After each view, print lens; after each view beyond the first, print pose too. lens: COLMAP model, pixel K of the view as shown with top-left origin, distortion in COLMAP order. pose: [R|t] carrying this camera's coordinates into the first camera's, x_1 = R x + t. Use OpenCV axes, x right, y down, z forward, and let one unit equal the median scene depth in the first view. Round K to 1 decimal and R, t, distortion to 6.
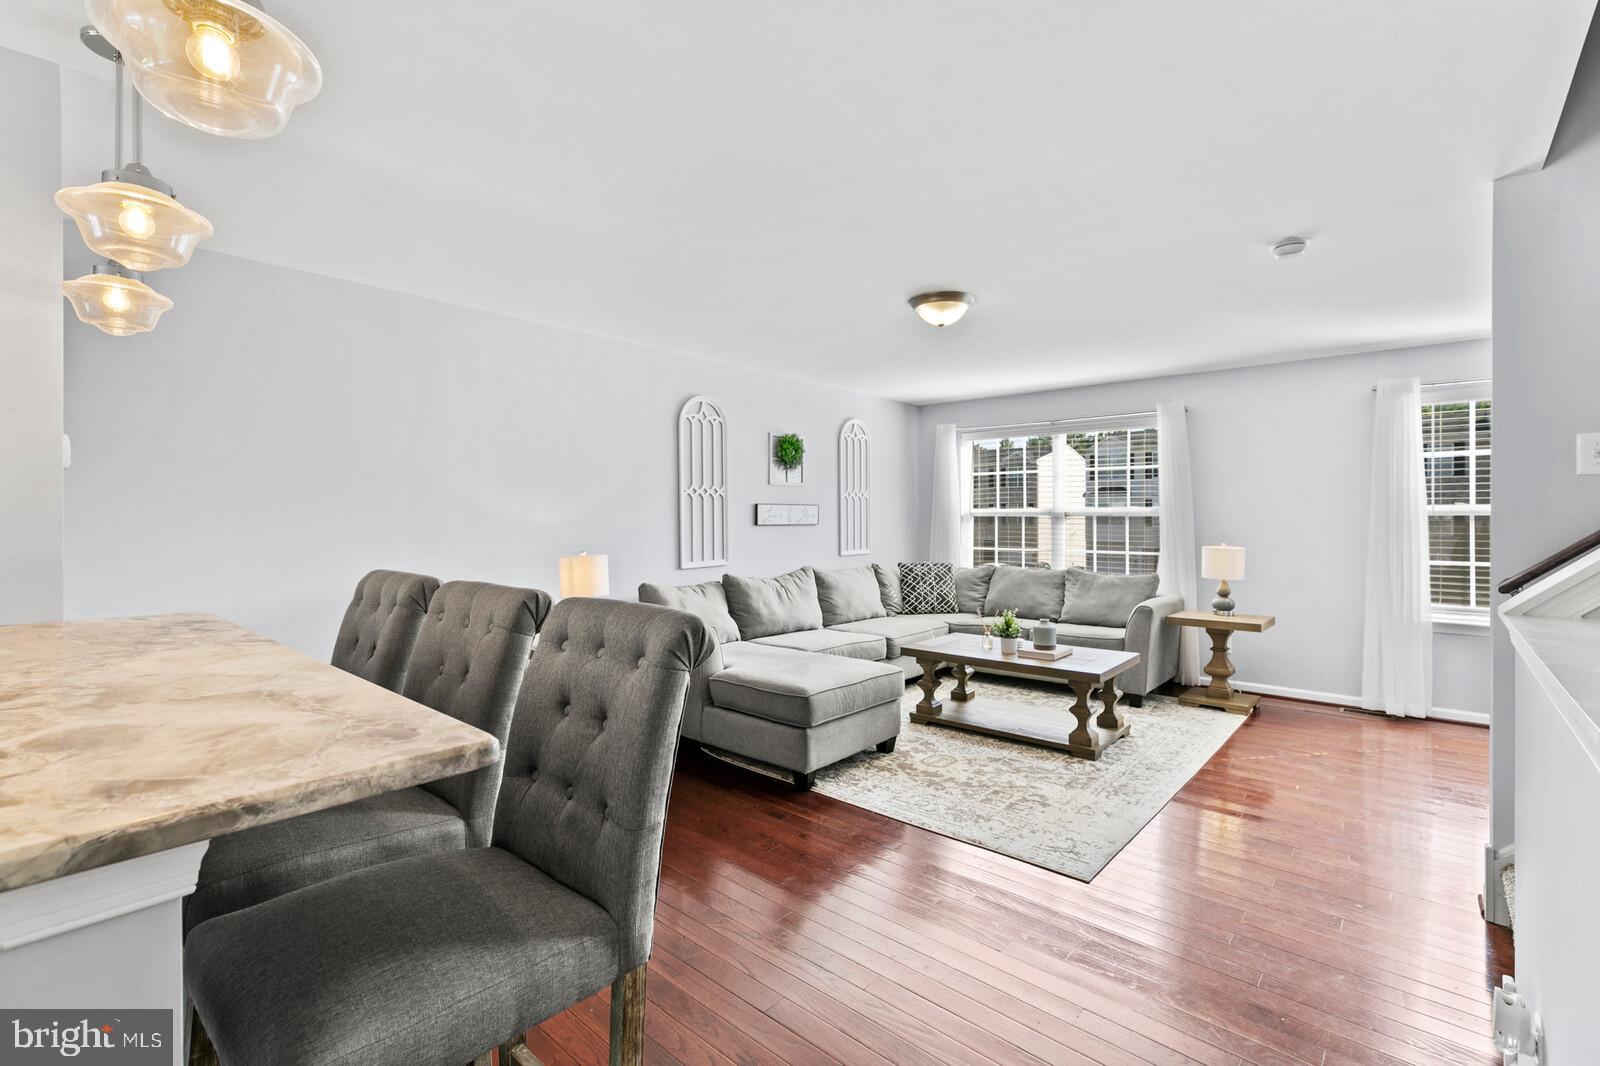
lens RADIAL K [[712.6, 0, 803.7], [0, 712.6, 530.4], [0, 0, 1]] dist [0.003653, 0.000854]
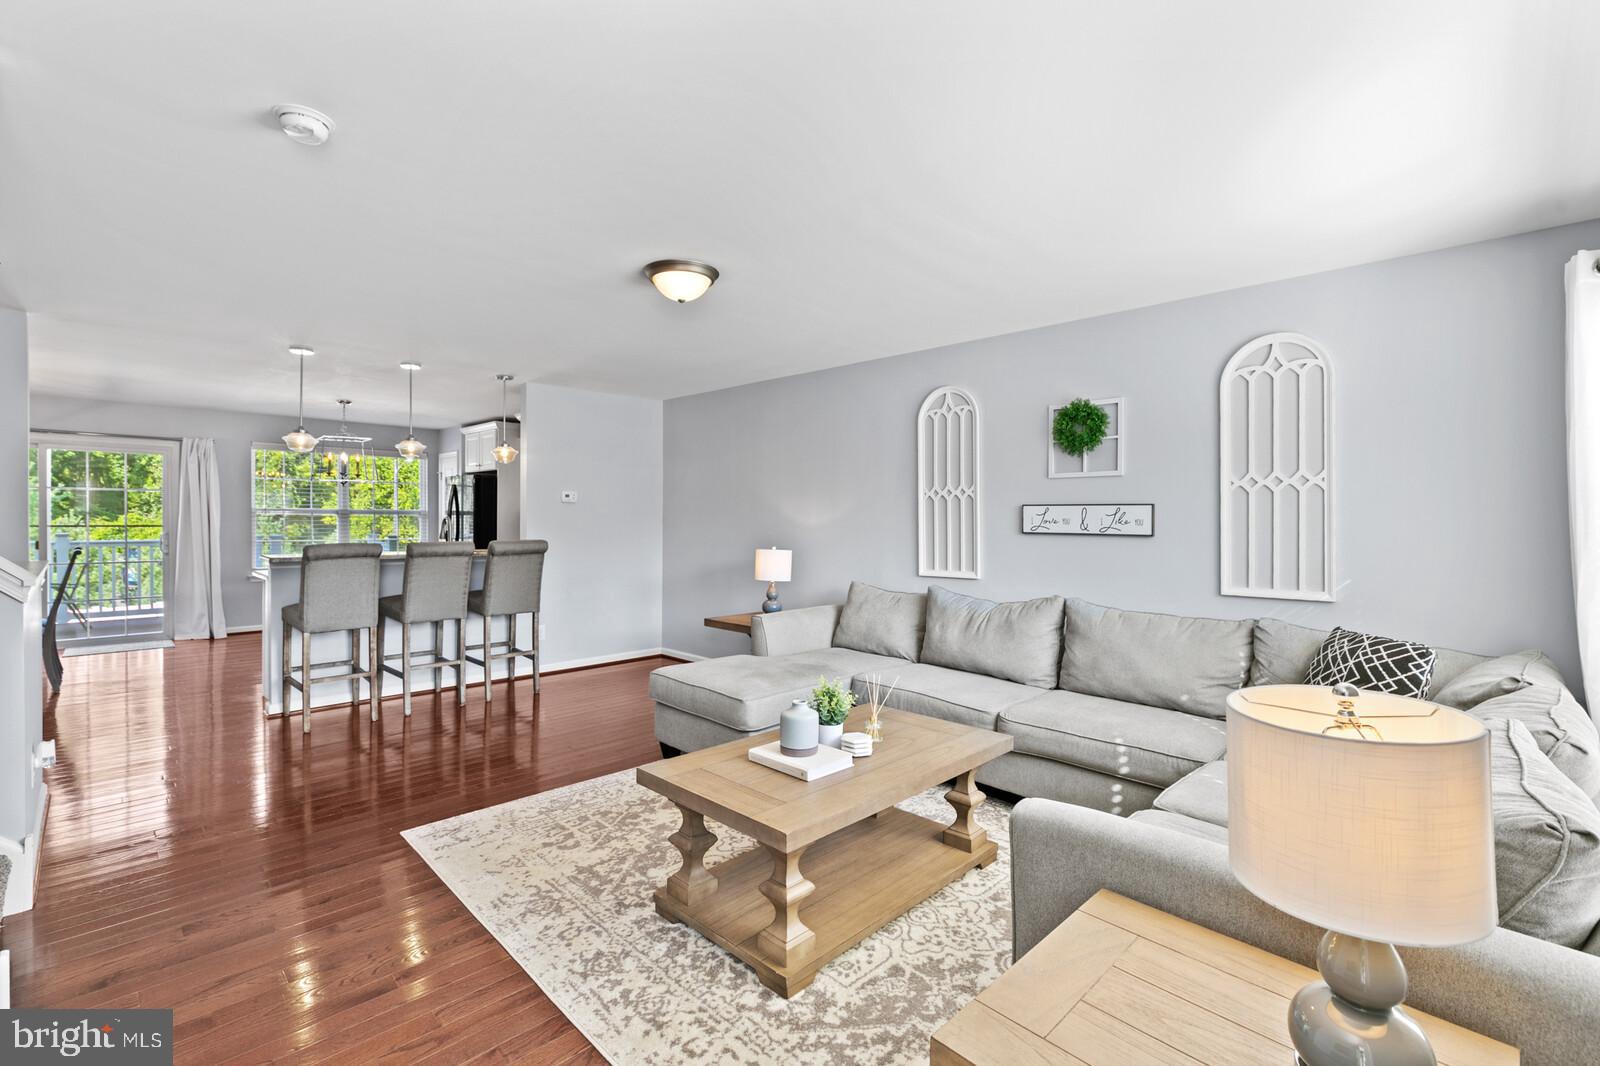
lens RADIAL K [[712.6, 0, 801.2], [0, 712.6, 531.6], [0, 0, 1]] dist [0.003653, 0.000854]
pose [[-0.067969, 0.019625, -0.997494, 0.791218], [-0.026381, 0.999422, 0.021461, -0.021004], [0.997339, 0.027773, -0.067412, 0.901970]]
